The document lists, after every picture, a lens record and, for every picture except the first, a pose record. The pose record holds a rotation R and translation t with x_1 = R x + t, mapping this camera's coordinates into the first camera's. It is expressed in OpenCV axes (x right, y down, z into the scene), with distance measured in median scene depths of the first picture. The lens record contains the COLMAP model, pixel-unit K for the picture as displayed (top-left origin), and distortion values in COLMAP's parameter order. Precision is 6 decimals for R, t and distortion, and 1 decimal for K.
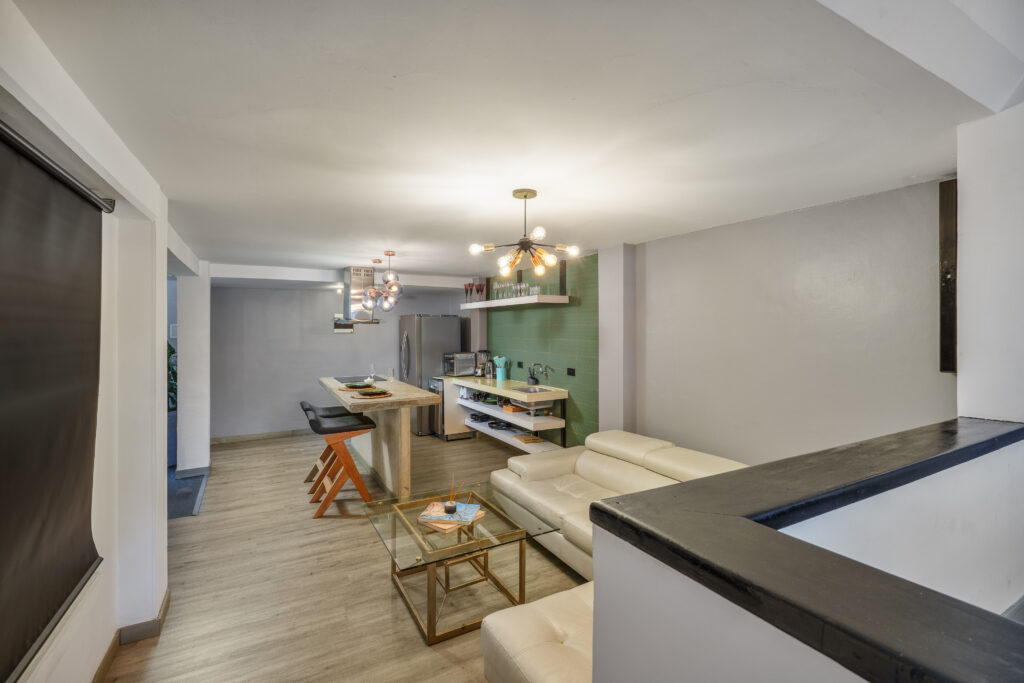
lens RADIAL K [[455.5, 0, 492.7], [0, 455.5, 325.0], [0, 0, 1]] dist [-0.005415, -0.000192]
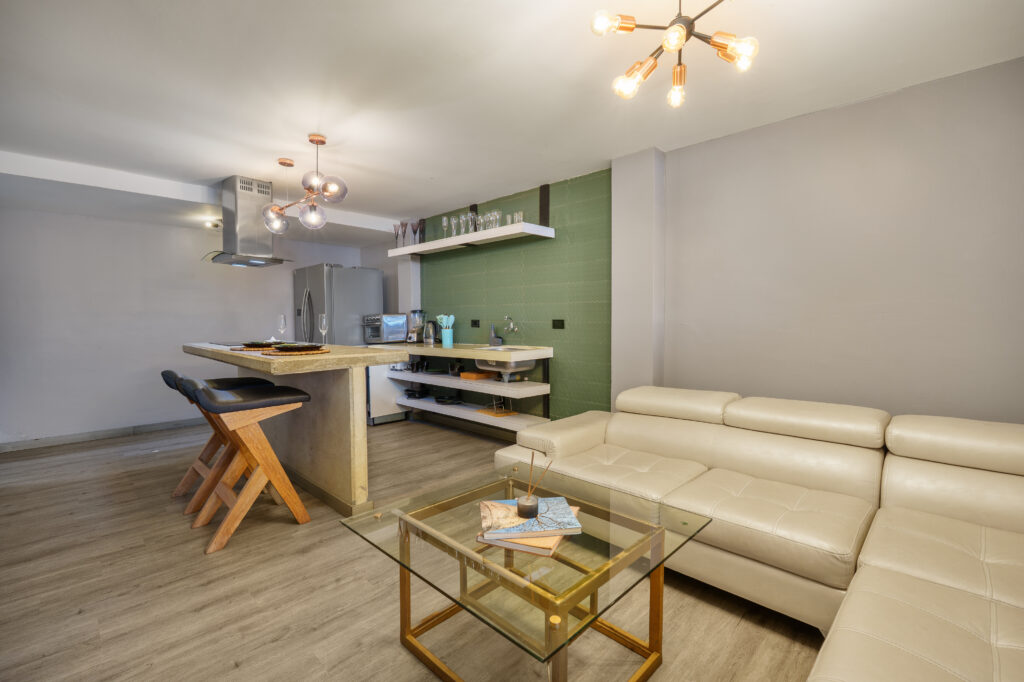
lens RADIAL K [[455.5, 0, 502.8], [0, 455.5, 338.0], [0, 0, 1]] dist [-0.005415, -0.000192]
pose [[0.953955, -0.008408, 0.299831, -0.157776], [-0.005348, 0.998971, 0.045032, 0.090343], [-0.299901, -0.044562, 0.952929, 0.260909]]
